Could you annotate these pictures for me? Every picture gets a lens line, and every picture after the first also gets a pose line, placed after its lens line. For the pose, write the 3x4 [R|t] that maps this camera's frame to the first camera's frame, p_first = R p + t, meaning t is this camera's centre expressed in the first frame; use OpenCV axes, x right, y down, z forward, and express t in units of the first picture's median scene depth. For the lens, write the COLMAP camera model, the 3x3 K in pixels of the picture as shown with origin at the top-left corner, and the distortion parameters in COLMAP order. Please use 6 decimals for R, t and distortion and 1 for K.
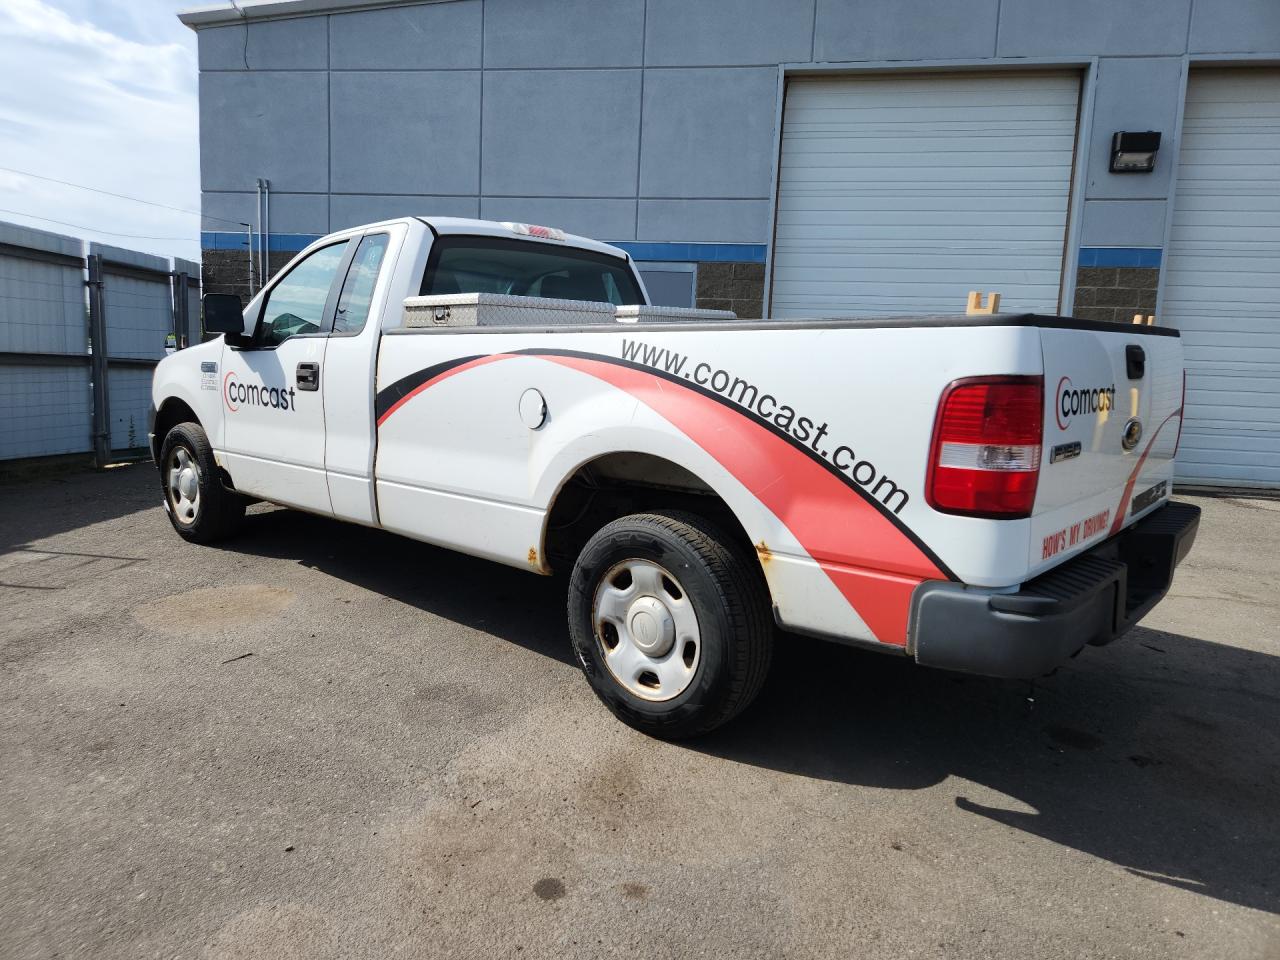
lens RADIAL K [[848.1, 0, 635.4], [0, 848.1, 471.3], [0, 0, 1]] dist [0.041600, -0.000414]
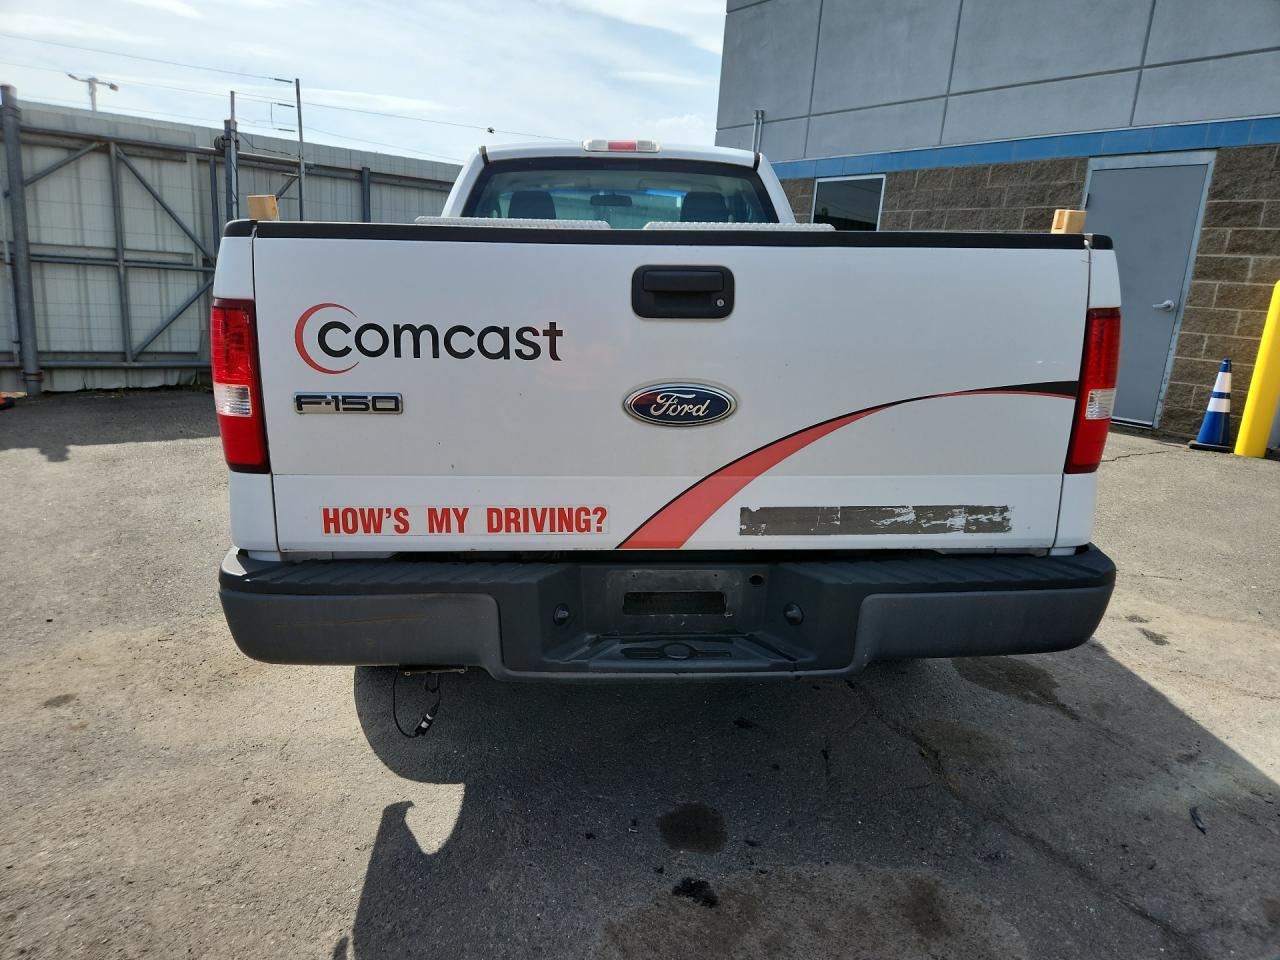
lens RADIAL K [[866.7, 0, 640.0], [0, 866.7, 480.0], [0, 0, 1]] dist [0.040070, -0.001822]
pose [[0.711724, 0.164040, -0.683037, 0.842076], [-0.105391, 0.986281, 0.127050, -0.055753], [0.694508, -0.018438, 0.719249, 0.419311]]
